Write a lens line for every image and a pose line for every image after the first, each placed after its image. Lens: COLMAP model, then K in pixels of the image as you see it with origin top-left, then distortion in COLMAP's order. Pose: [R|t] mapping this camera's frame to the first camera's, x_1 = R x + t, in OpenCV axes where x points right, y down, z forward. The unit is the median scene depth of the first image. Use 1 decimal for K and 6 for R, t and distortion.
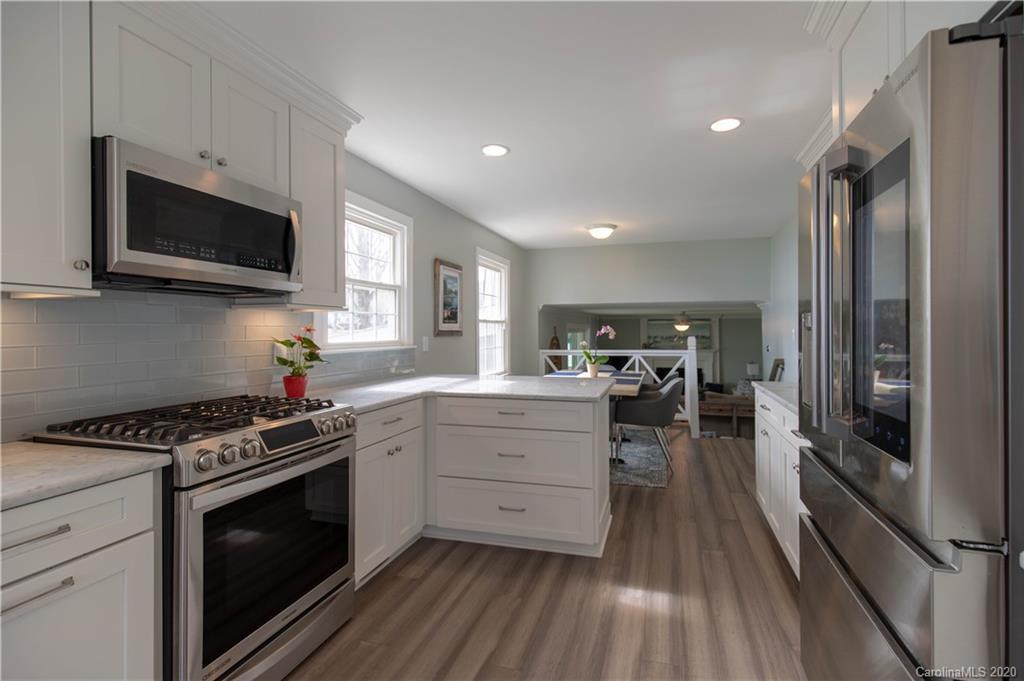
lens RADIAL K [[493.1, 0, 529.7], [0, 493.1, 329.2], [0, 0, 1]] dist [-0.000301, 0.000206]
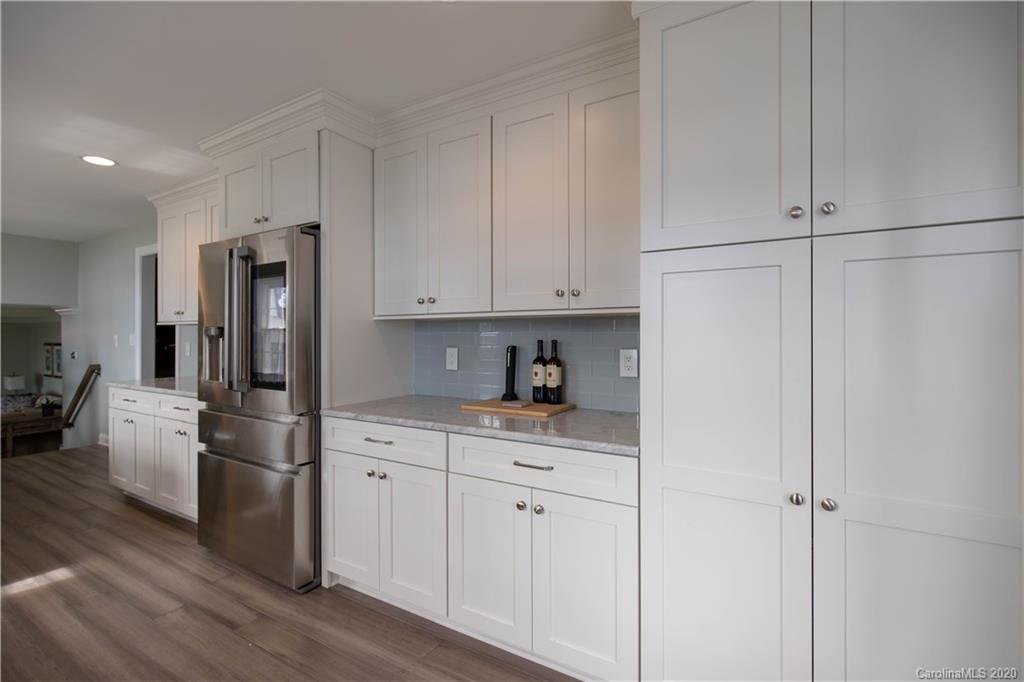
lens RADIAL K [[493.1, 0, 529.7], [0, 493.1, 329.7], [0, 0, 1]] dist [-0.000301, 0.000206]
pose [[0.279326, 0.009475, 0.960150, -0.201865], [0.000231, 0.999951, -0.009935, -0.001563], [-0.960196, 0.002997, 0.279310, -0.140751]]
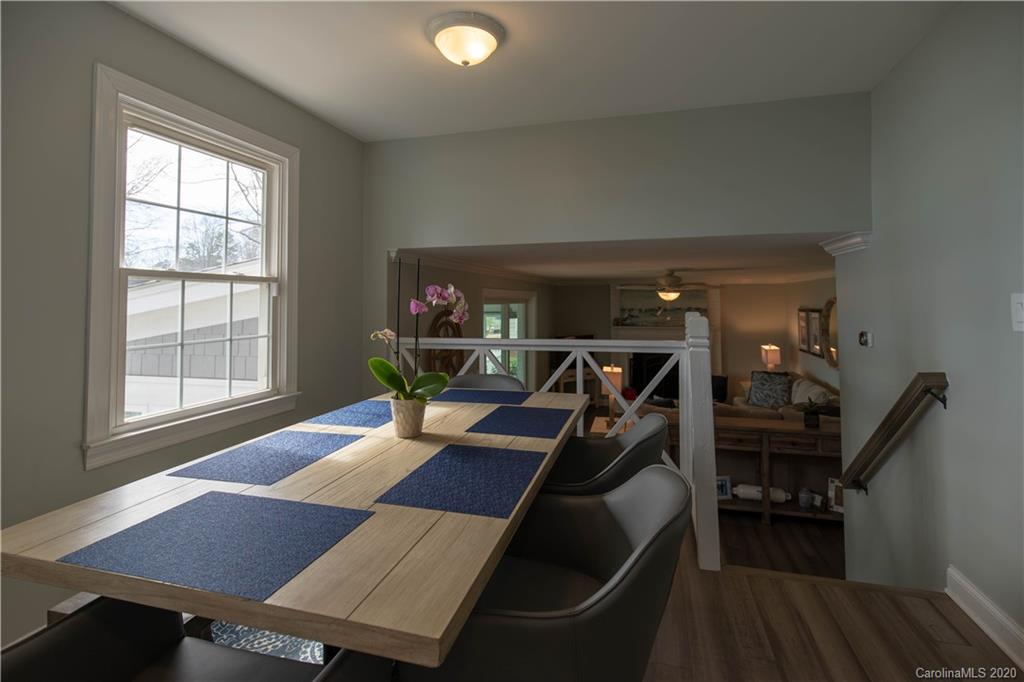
lens RADIAL K [[502.6, 0, 511.9], [0, 502.6, 282.4], [0, 0, 1]] dist [-0.003968, -0.030749]
pose [[0.999995, -0.001465, 0.002726, 0.162501], [0.001561, 0.999358, -0.035788, 0.004176], [-0.002672, 0.035792, 0.999356, 0.547254]]
